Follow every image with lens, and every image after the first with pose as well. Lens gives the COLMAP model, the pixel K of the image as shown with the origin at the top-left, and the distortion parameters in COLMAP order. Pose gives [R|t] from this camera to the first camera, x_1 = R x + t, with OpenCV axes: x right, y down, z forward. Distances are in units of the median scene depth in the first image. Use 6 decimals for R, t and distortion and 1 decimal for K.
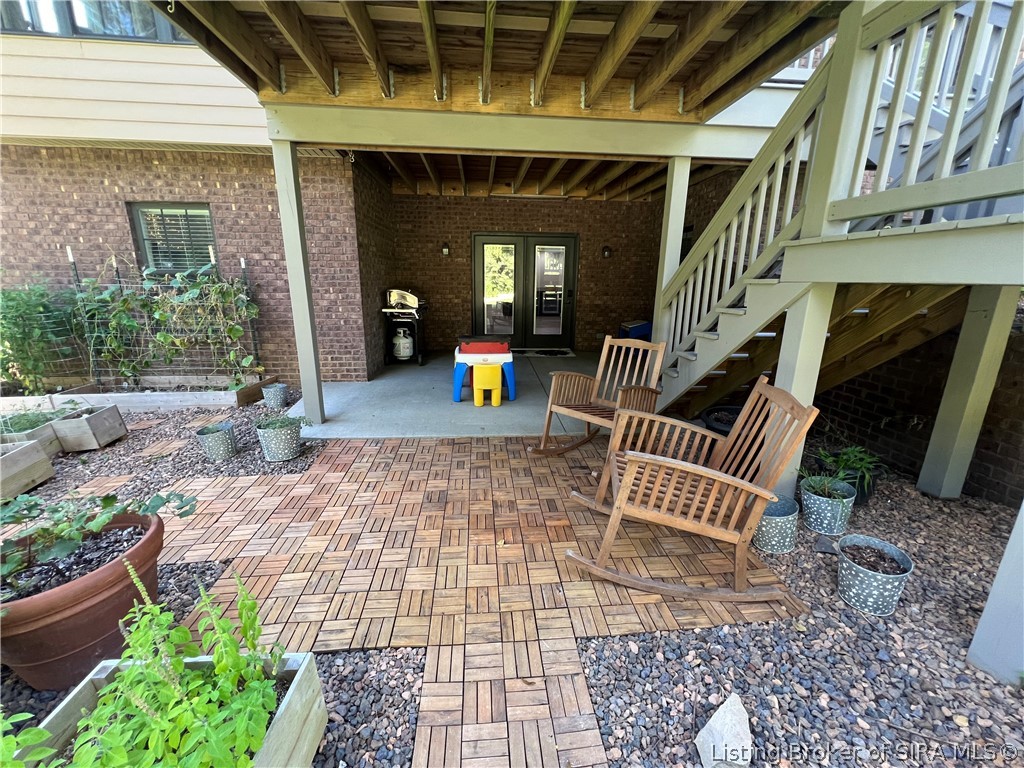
lens RADIAL K [[411.2, 0, 514.2], [0, 411.2, 380.4], [0, 0, 1]] dist [-0.000067, 0.000019]
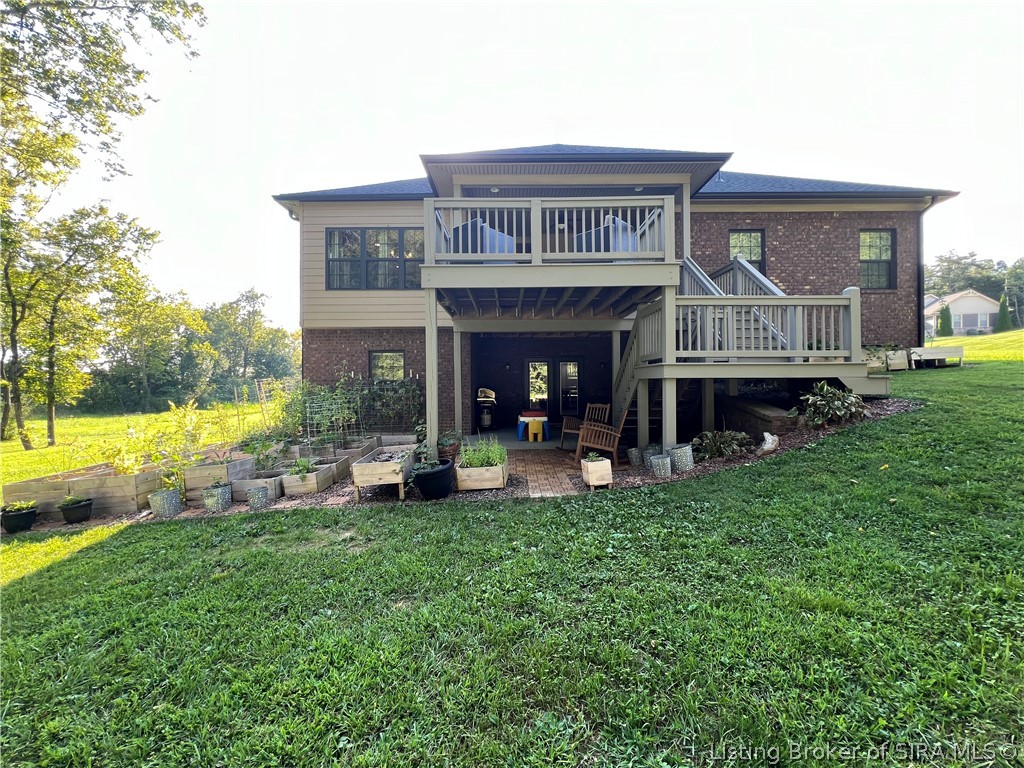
lens RADIAL K [[411.2, 0, 513.6], [0, 411.2, 382.7], [0, 0, 1]] dist [-0.000067, 0.000019]
pose [[0.996275, -0.019982, -0.083883, 0.002963], [-0.001077, 0.969824, -0.243805, 0.262511], [0.086223, 0.242987, 0.966190, -1.004443]]
